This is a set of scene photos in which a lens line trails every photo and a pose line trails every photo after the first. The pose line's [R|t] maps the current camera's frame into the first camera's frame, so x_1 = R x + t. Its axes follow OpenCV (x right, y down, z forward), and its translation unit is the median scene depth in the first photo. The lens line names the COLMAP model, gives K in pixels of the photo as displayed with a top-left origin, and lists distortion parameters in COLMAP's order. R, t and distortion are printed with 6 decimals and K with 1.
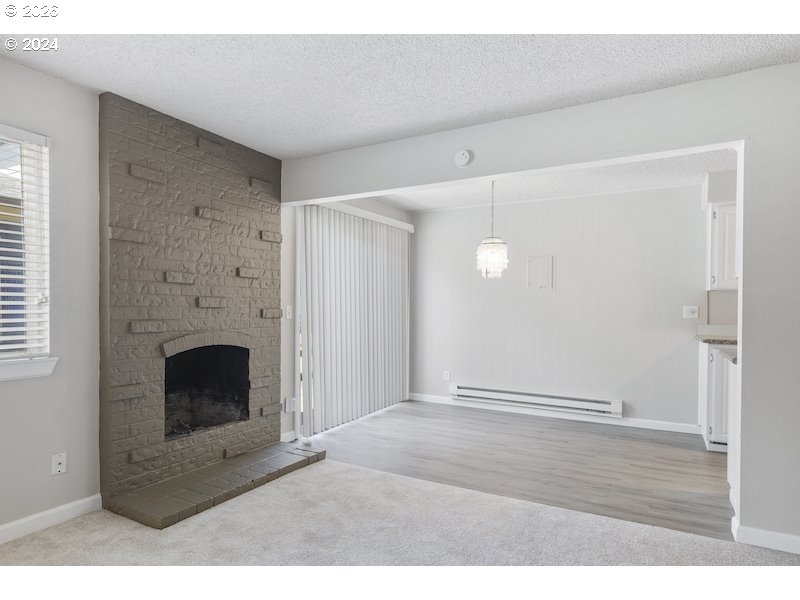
lens RADIAL K [[462.4, 0, 389.1], [0, 462.4, 311.0], [0, 0, 1]] dist [0.015169, 0.000027]
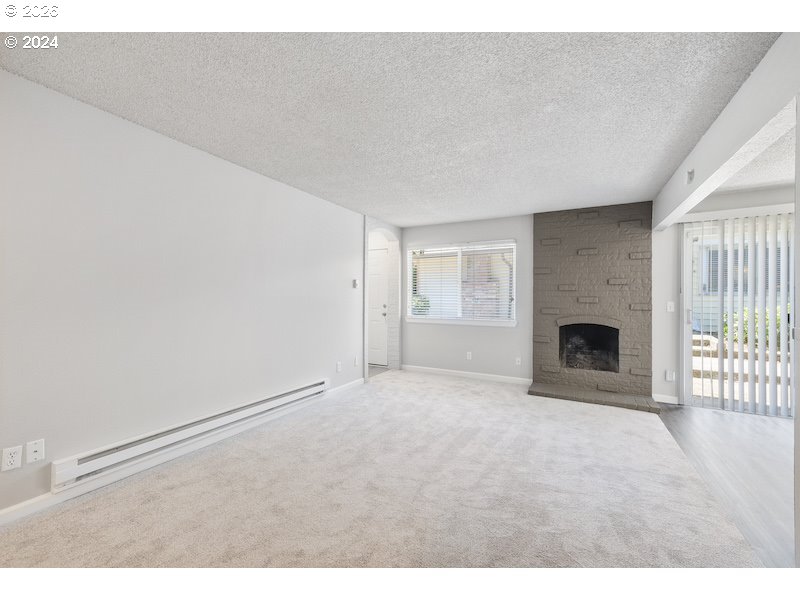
lens RADIAL K [[335.0, 0, 387.8], [0, 335.0, 300.8], [0, 0, 1]] dist [0.000073, -0.000061]
pose [[-0.023910, -0.001019, -0.999714, 0.869254], [-0.015285, 0.999883, -0.000654, -0.001814], [0.999597, 0.015265, -0.023923, 0.221088]]
